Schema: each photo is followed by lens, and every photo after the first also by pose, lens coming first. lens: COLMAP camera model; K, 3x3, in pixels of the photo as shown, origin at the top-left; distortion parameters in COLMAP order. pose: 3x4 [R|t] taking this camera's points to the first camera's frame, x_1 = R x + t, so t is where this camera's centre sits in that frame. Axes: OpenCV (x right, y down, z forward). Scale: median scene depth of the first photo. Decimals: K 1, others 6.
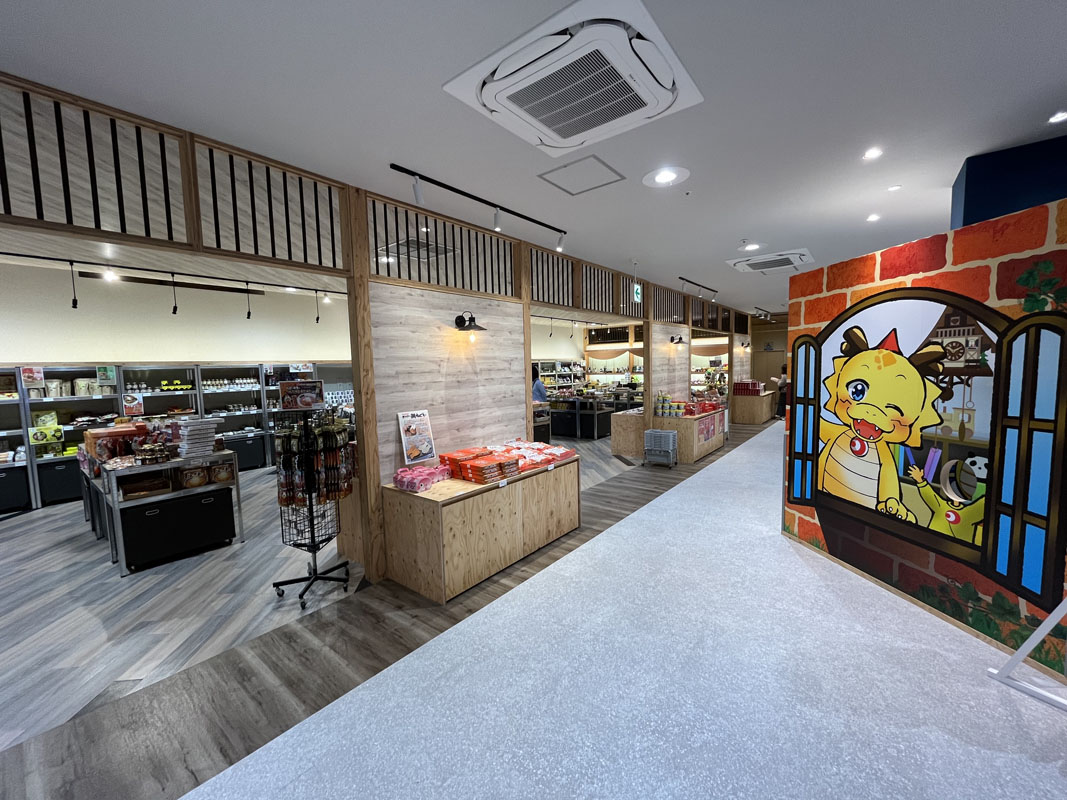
lens RADIAL K [[434.1, 0, 528.2], [0, 434.1, 404.0], [0, 0, 1]] dist [-0.000844, -0.000557]
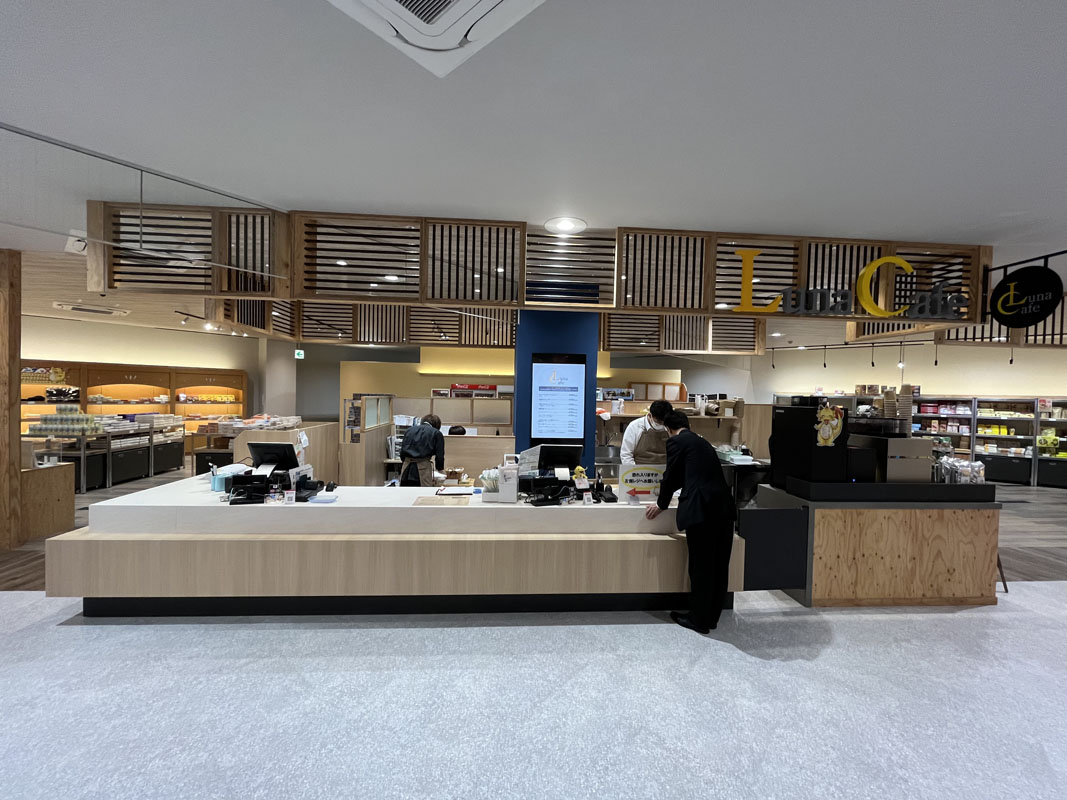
lens RADIAL K [[434.1, 0, 528.2], [0, 434.1, 404.0], [0, 0, 1]] dist [-0.000844, -0.000557]
pose [[-0.022781, 0.030162, -0.999285, 0.509790], [-0.123152, 0.991847, 0.032745, 0.117806], [0.992126, 0.123810, -0.018881, -0.874675]]
